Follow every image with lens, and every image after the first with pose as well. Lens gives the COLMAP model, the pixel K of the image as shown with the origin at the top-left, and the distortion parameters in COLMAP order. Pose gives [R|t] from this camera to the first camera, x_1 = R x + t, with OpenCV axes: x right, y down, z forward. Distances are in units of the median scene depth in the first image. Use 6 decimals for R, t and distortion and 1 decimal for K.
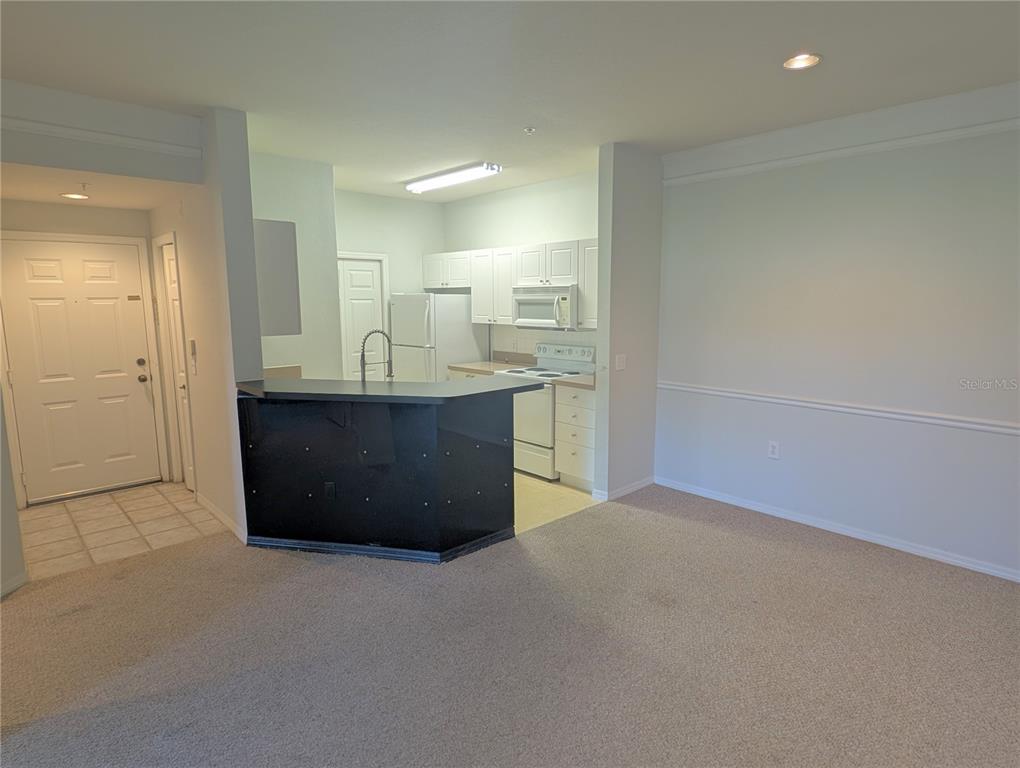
lens RADIAL K [[580.0, 0, 510.6], [0, 580.0, 385.0], [0, 0, 1]] dist [0.037639, 0.001013]
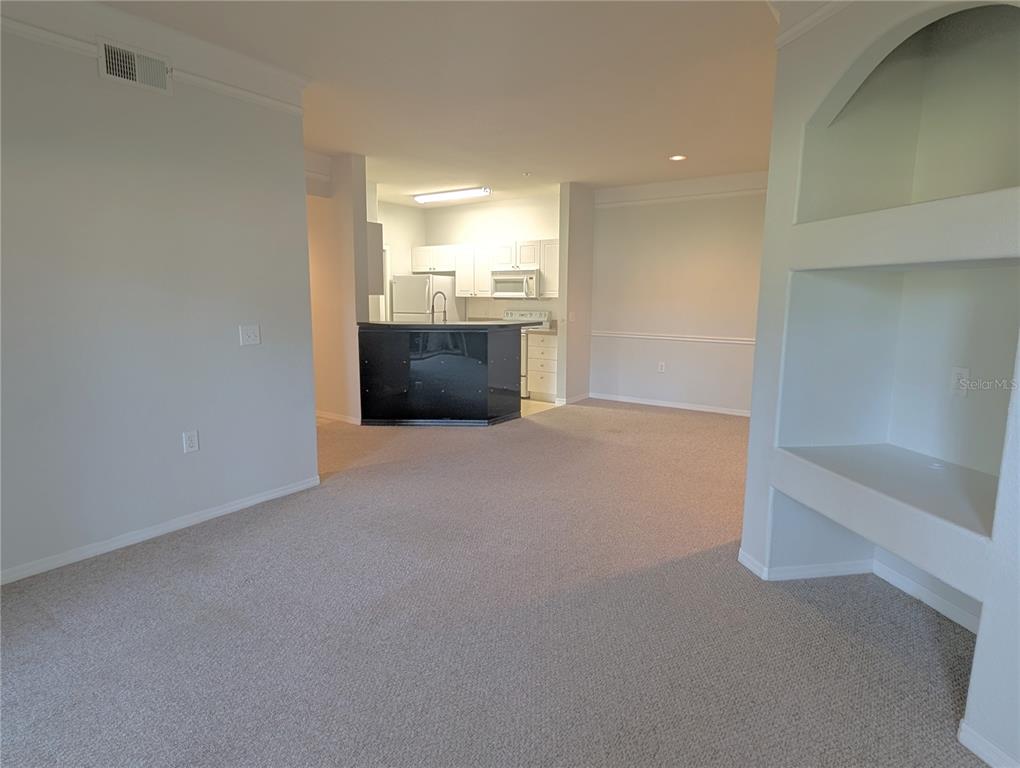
lens RADIAL K [[580.0, 0, 505.7], [0, 580.0, 388.6], [0, 0, 1]] dist [0.037639, 0.001013]
pose [[0.978395, -0.021624, 0.205609, -0.299347], [0.019888, 0.999747, 0.010506, 0.126511], [-0.205784, -0.006189, 0.978578, -0.491084]]
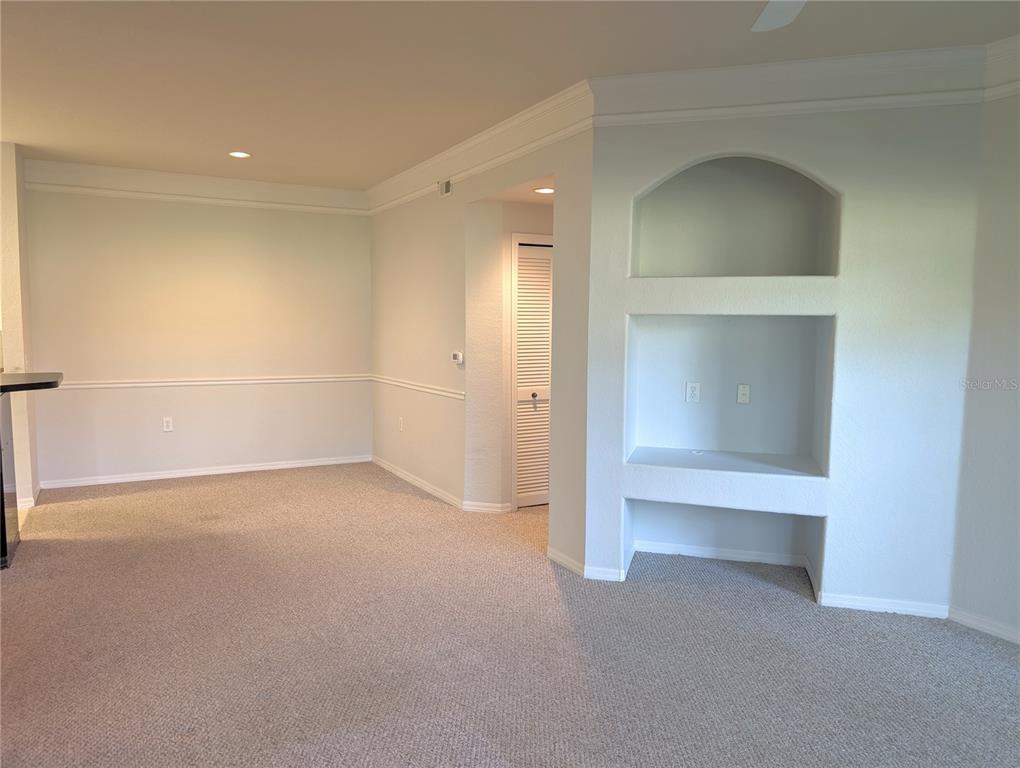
lens RADIAL K [[741.9, 0, 514.3], [0, 741.9, 385.1], [0, 0, 1]] dist [0.046279, 0.000058]
pose [[0.256740, -0.079566, 0.963200, -0.760364], [0.139714, 0.989193, 0.044472, 0.052552], [-0.956329, 0.123154, 0.265081, -0.109959]]
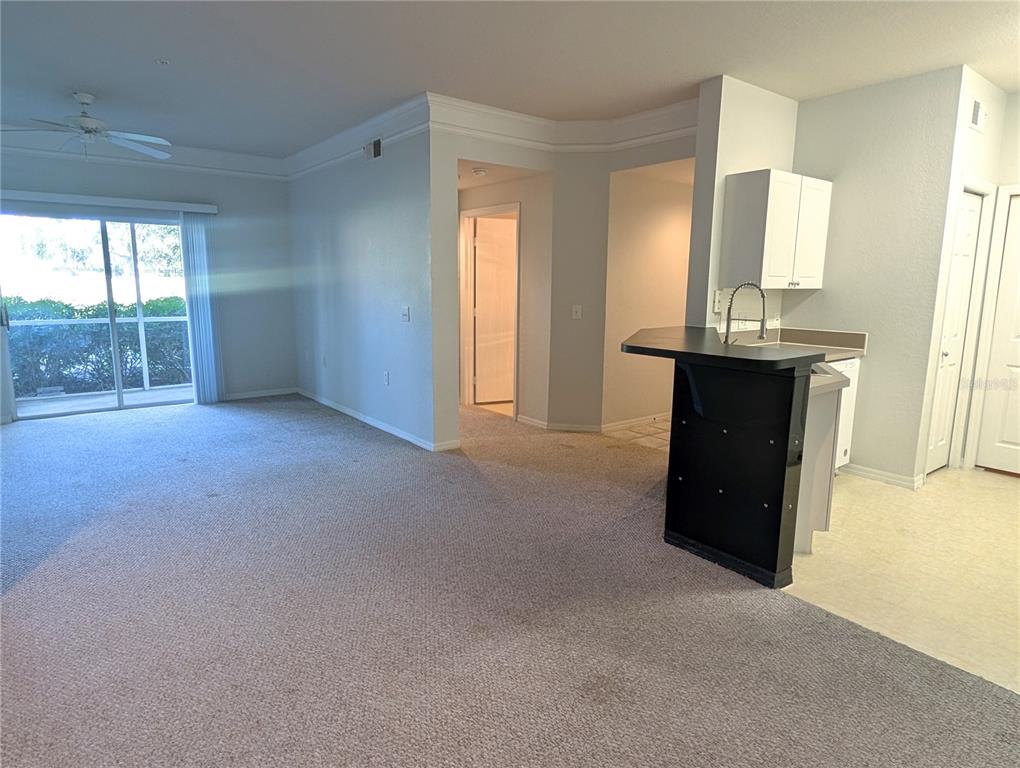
lens RADIAL K [[580.0, 0, 503.5], [0, 580.0, 385.8], [0, 0, 1]] dist [0.037639, 0.001013]
pose [[-0.083152, 0.176639, -0.980757, 0.529481], [-0.161408, 0.968783, 0.188167, -0.037664], [0.983378, 0.173949, -0.052045, 0.546891]]
